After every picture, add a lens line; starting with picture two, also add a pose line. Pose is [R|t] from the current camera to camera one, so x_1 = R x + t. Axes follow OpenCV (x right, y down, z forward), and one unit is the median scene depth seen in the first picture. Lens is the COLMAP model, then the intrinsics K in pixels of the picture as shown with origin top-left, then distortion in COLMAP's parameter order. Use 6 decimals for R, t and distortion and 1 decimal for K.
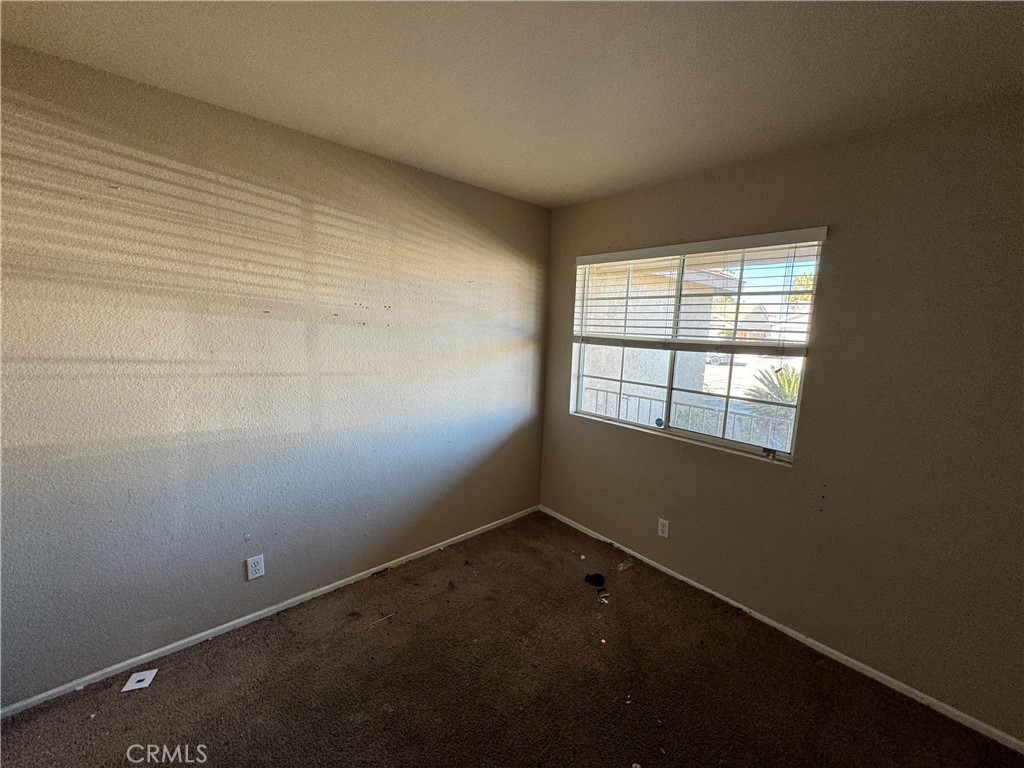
lens RADIAL K [[408.8, 0, 512.0], [0, 408.8, 384.0], [0, 0, 1]] dist [-0.000512, 0.000066]
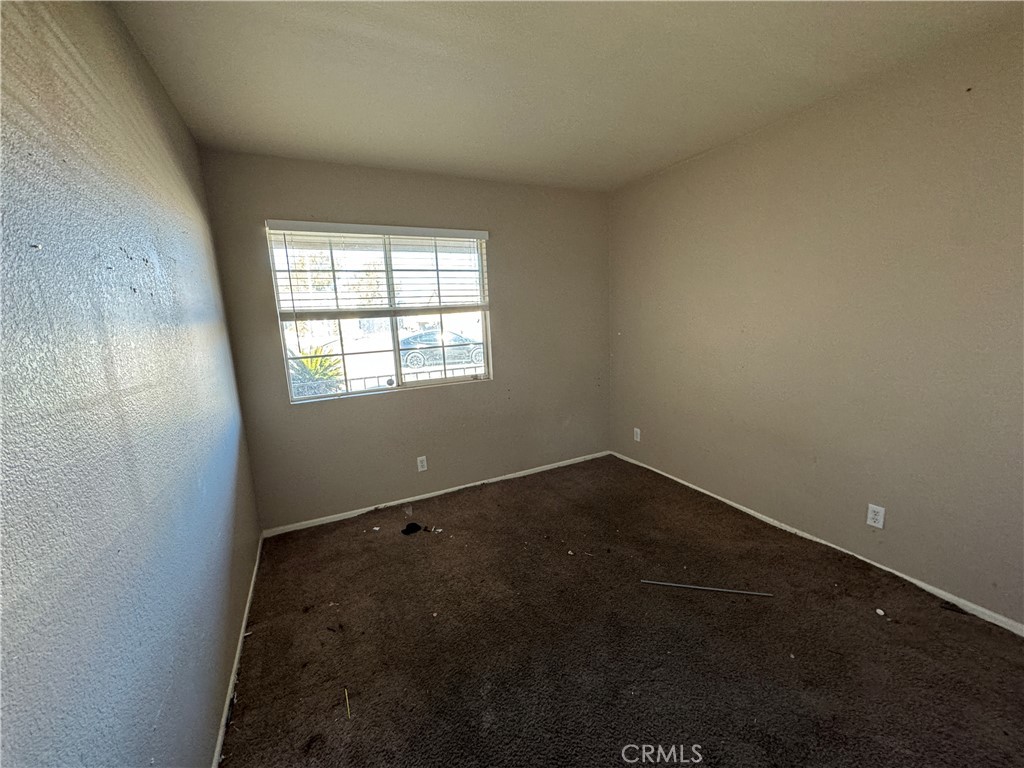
lens RADIAL K [[414.9, 0, 512.0], [0, 414.9, 384.0], [0, 0, 1]] dist [-0.001256, -0.000010]
pose [[0.254093, -0.210865, 0.943914, -0.685148], [0.188487, 0.968028, 0.165513, -0.030735], [-0.948636, 0.135860, 0.285714, 0.368720]]
